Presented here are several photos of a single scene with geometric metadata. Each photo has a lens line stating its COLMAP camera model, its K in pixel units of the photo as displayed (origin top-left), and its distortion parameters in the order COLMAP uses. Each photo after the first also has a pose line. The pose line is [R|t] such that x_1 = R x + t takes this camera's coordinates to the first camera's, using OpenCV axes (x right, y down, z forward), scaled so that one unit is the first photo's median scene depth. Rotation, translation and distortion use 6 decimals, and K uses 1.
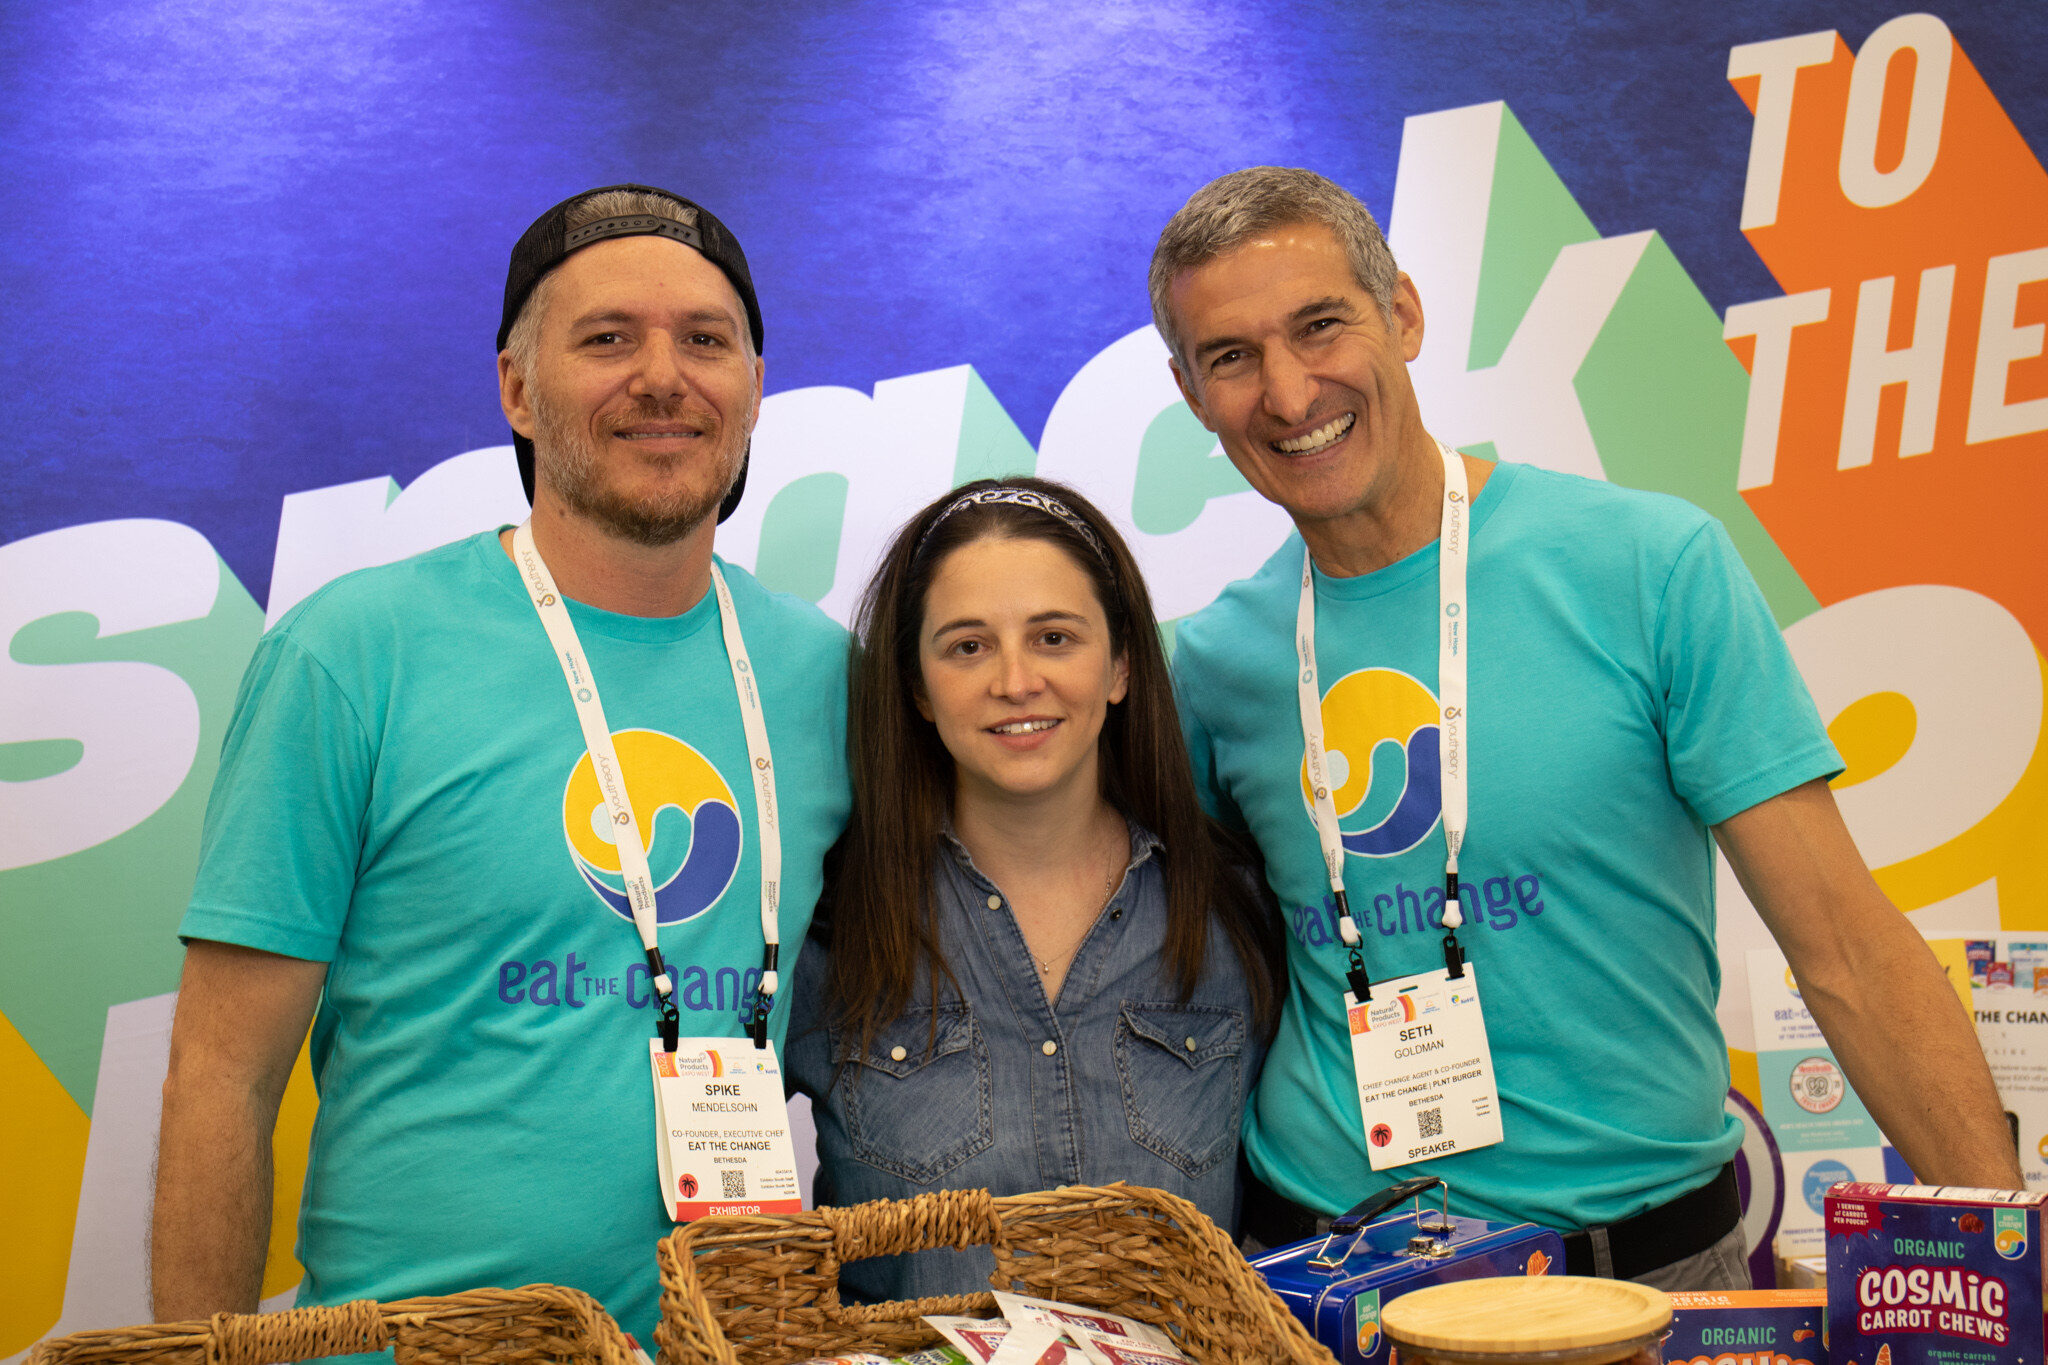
lens RADIAL K [[3140.9, 0, 1024.2], [0, 3140.9, 848.2], [0, 0, 1]] dist [0.009020, 0.027088]
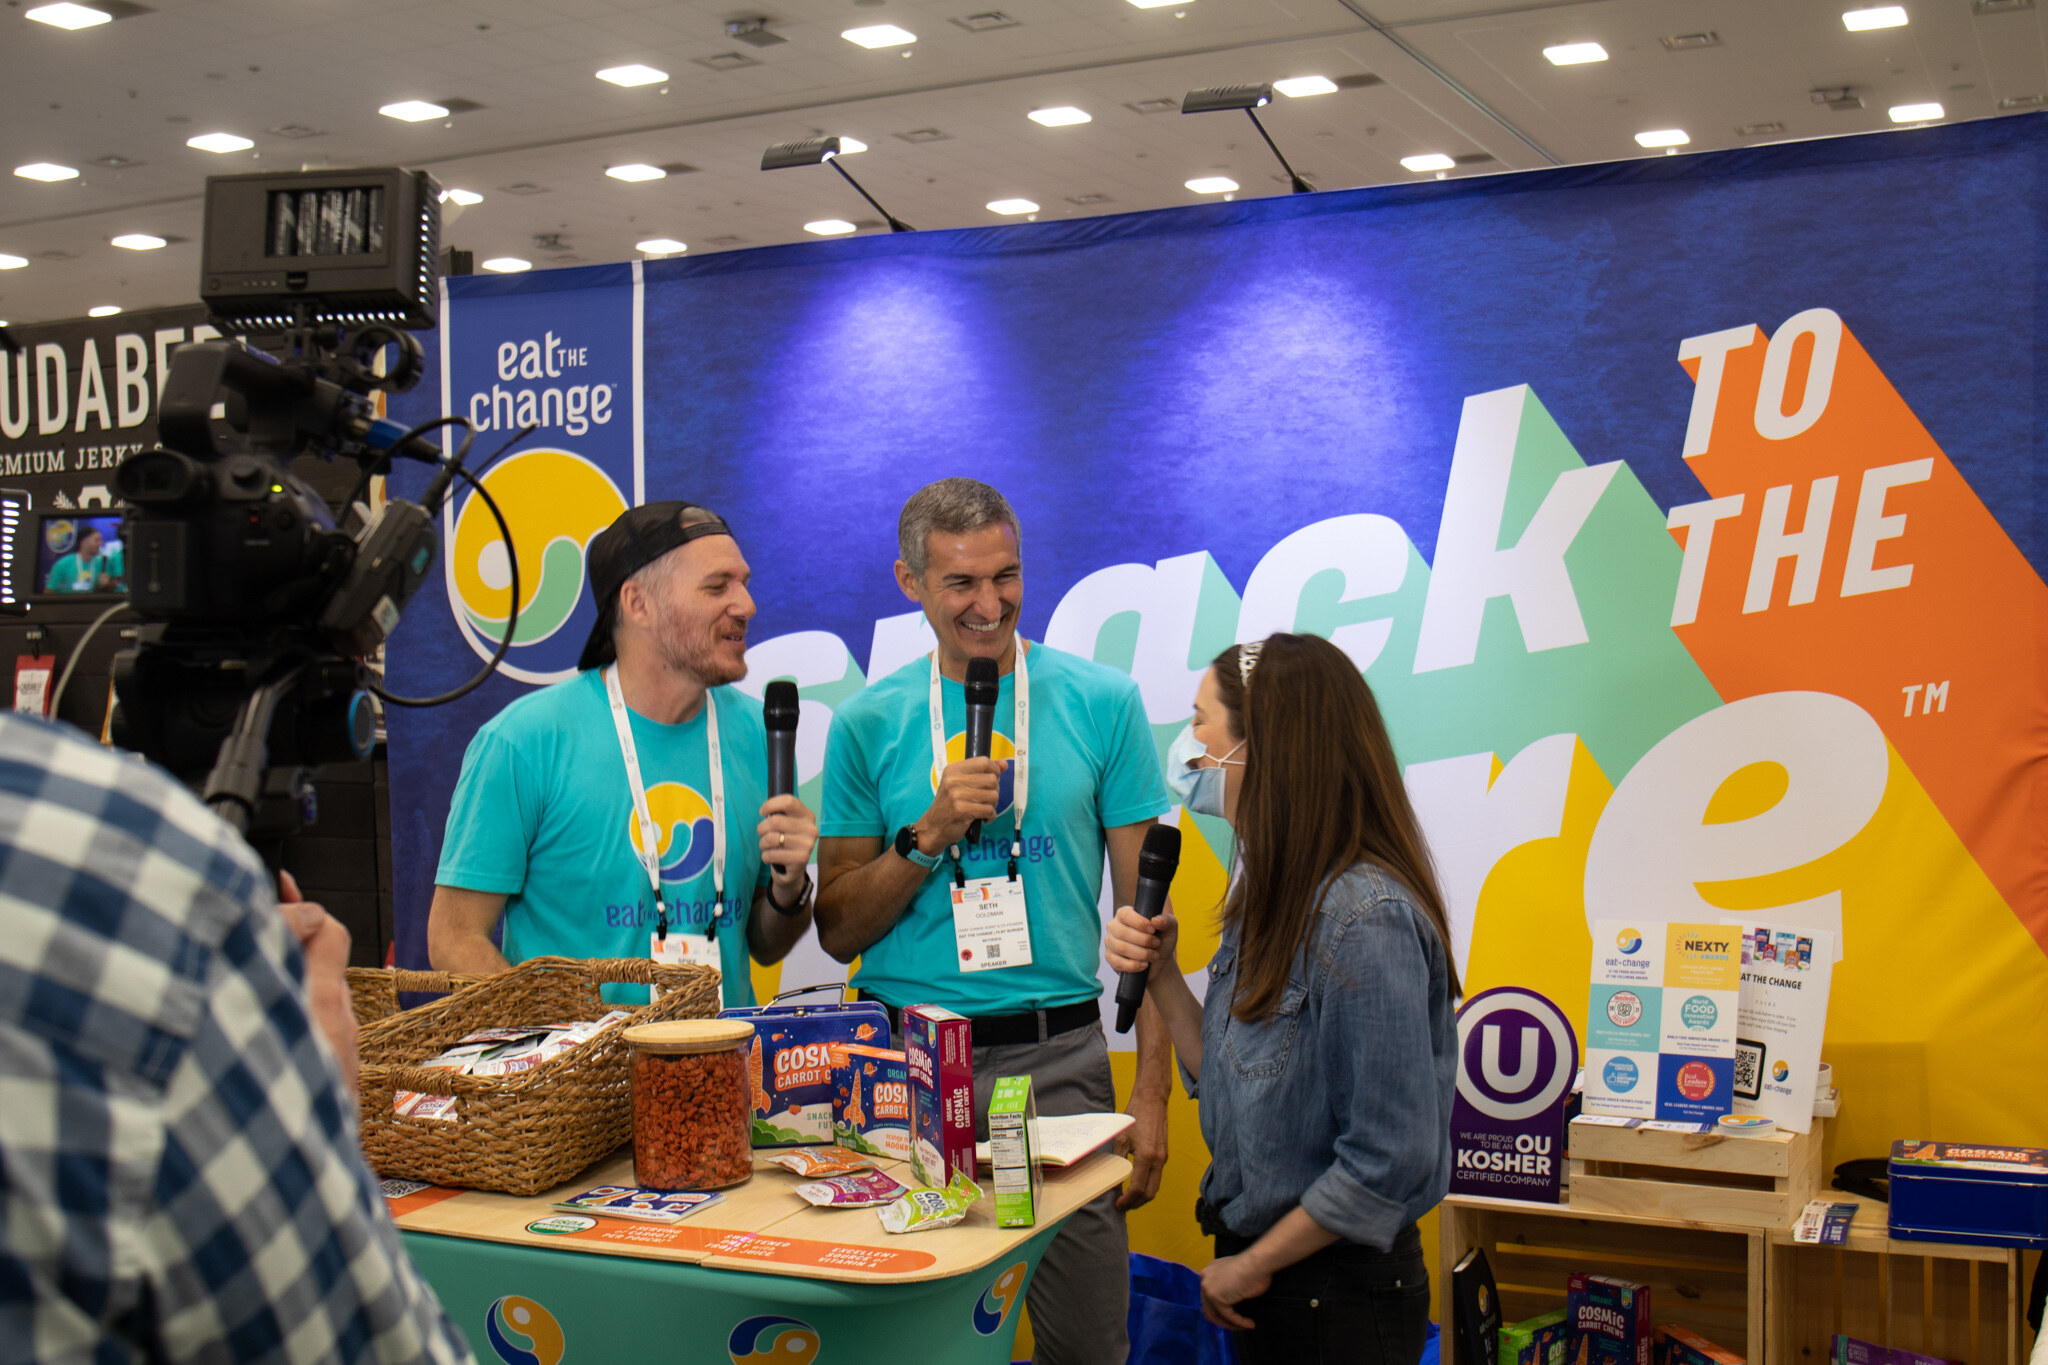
lens RADIAL K [[3140.9, 0, 1024.2], [0, 3140.9, 848.2], [0, 0, 1]] dist [0.009020, 0.027088]
pose [[0.726178, 0.068967, -0.684039, 1.130867], [-0.069701, 0.997215, 0.026548, -0.025927], [0.683964, 0.028399, 0.728963, -0.359728]]
